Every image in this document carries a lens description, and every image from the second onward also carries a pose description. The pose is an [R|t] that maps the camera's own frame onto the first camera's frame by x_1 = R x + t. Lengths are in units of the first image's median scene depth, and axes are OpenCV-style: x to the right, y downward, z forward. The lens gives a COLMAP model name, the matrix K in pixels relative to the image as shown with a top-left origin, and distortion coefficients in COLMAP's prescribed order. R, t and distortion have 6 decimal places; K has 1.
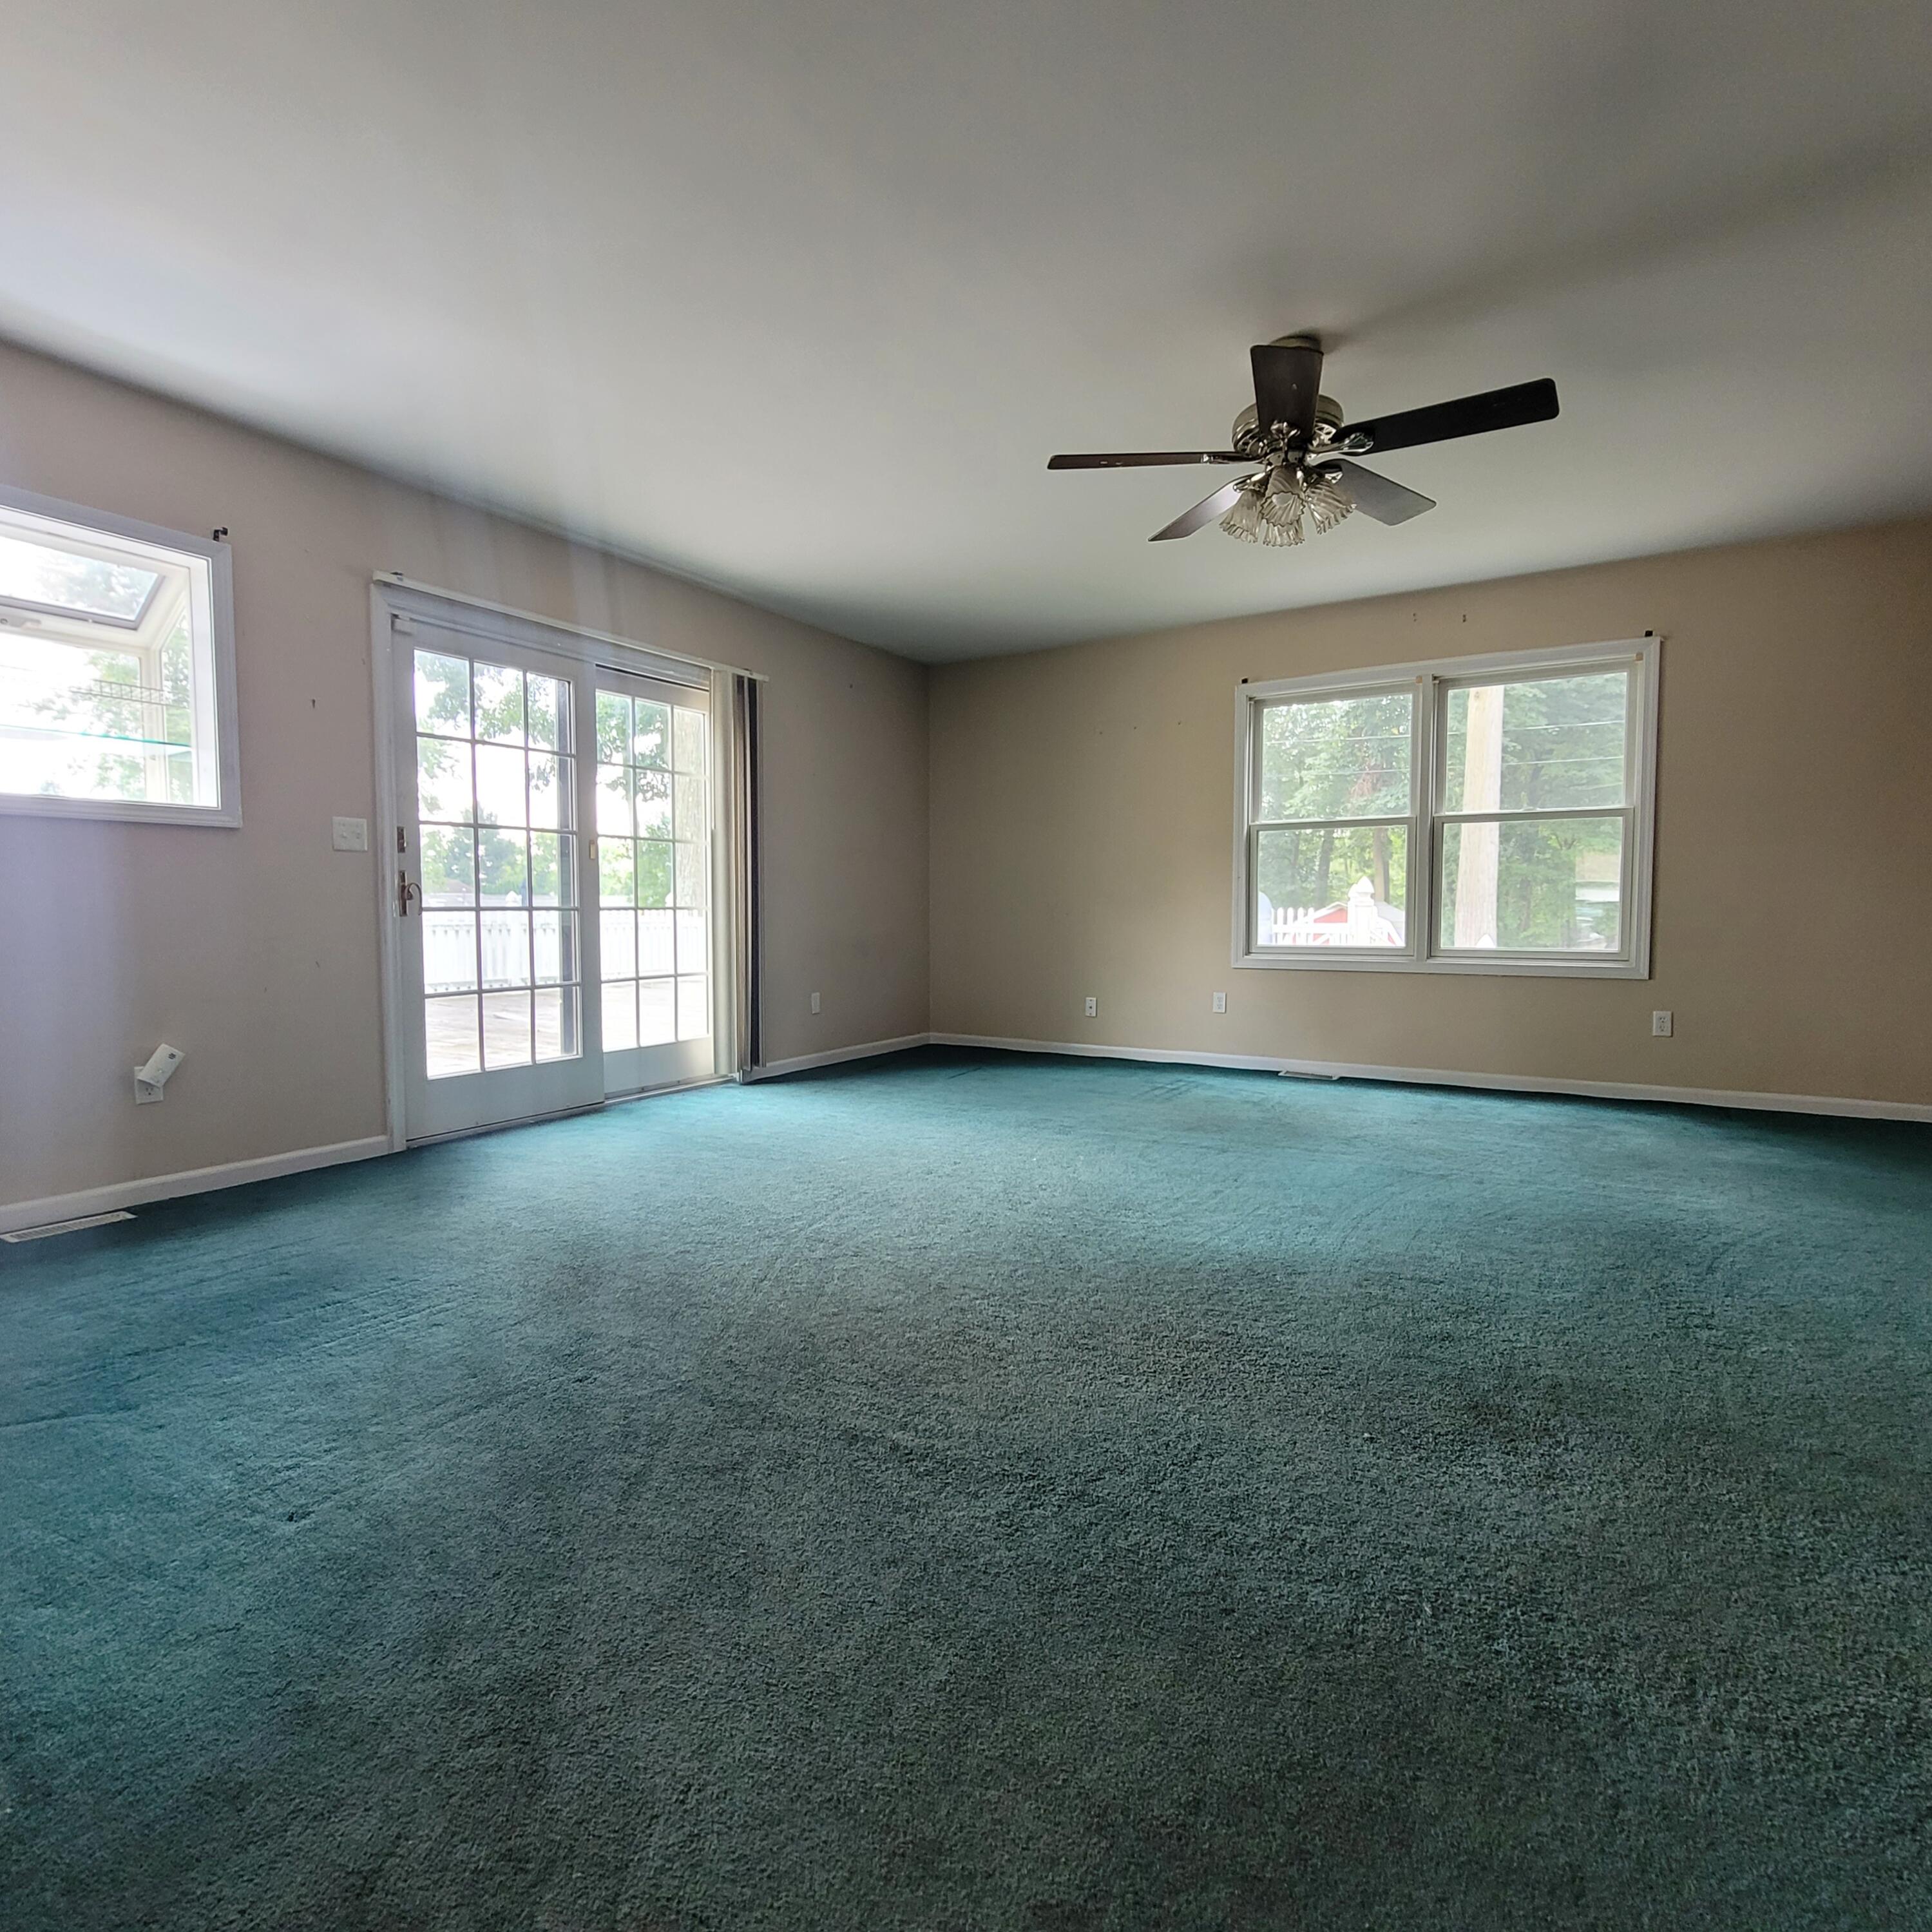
lens RADIAL K [[1052.0, 0, 953.9], [0, 1052.0, 973.6], [0, 0, 1]] dist [-0.006276, -0.000533]
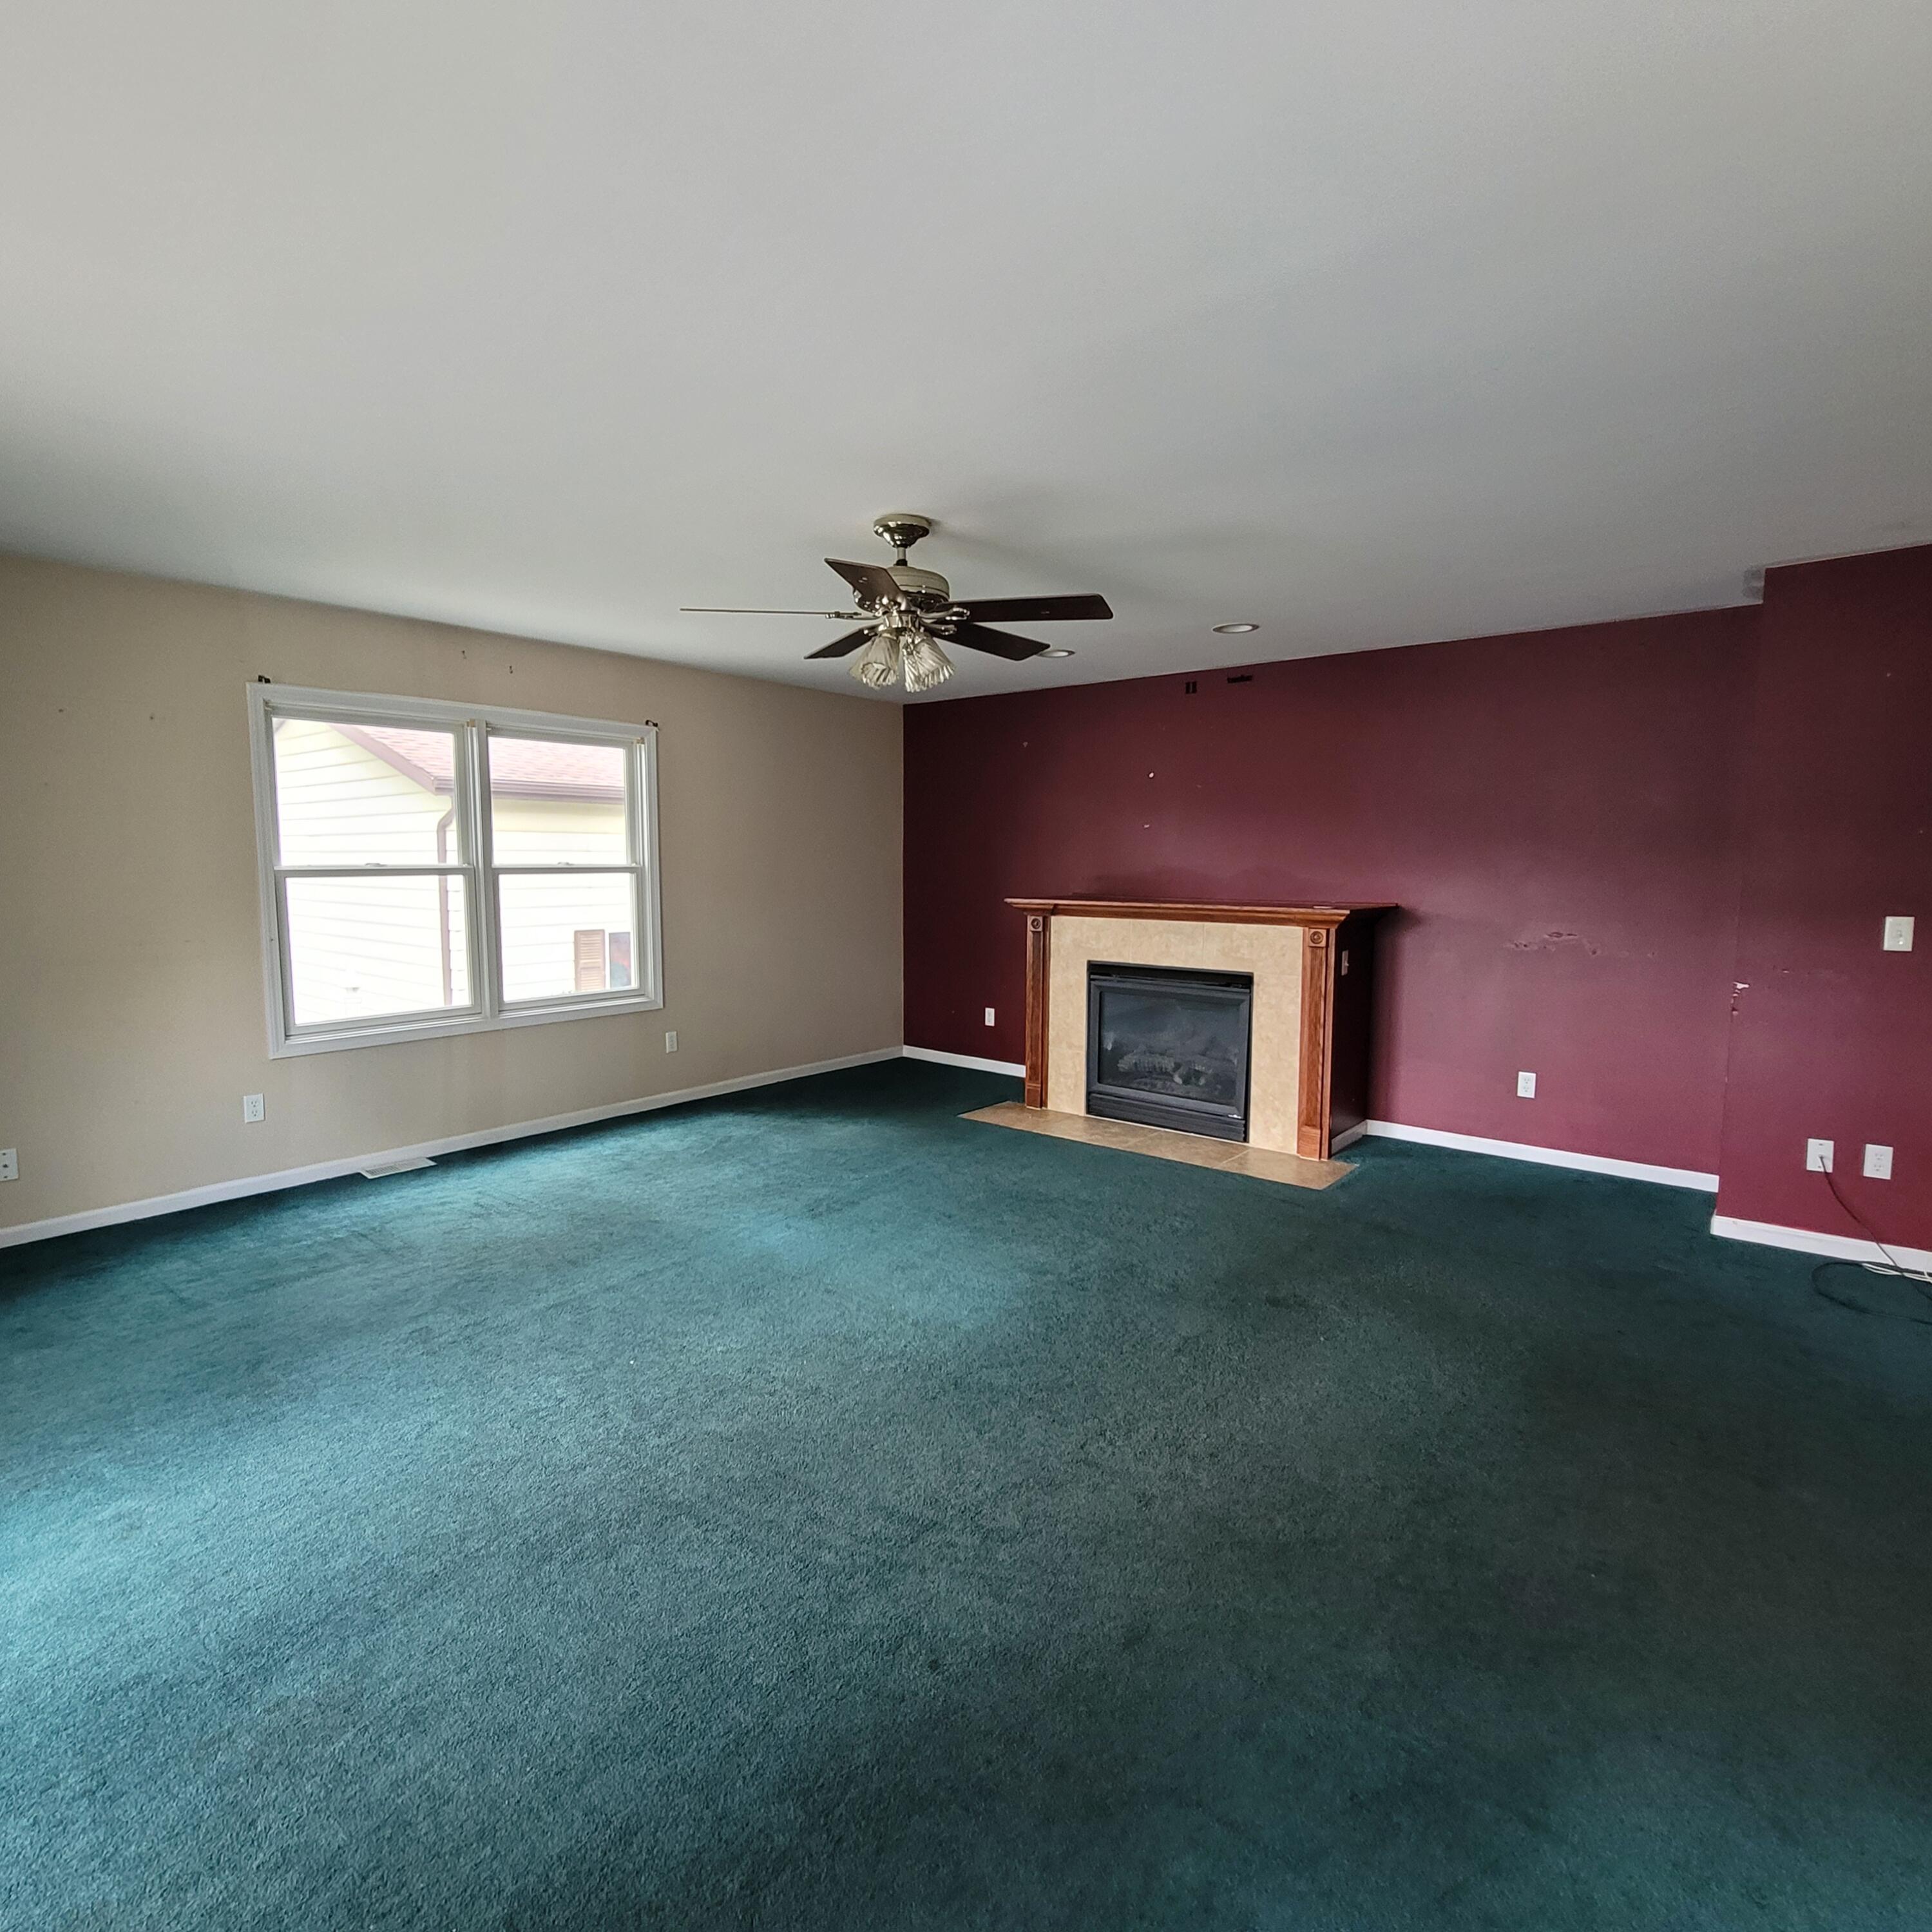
lens RADIAL K [[1052.0, 0, 962.7], [0, 1052.0, 967.2], [0, 0, 1]] dist [-0.006276, -0.000533]
pose [[0.116639, -0.102512, 0.987870, -0.486256], [0.057274, 0.993698, 0.096354, -0.136318], [-0.991522, 0.045341, 0.121776, 0.490170]]
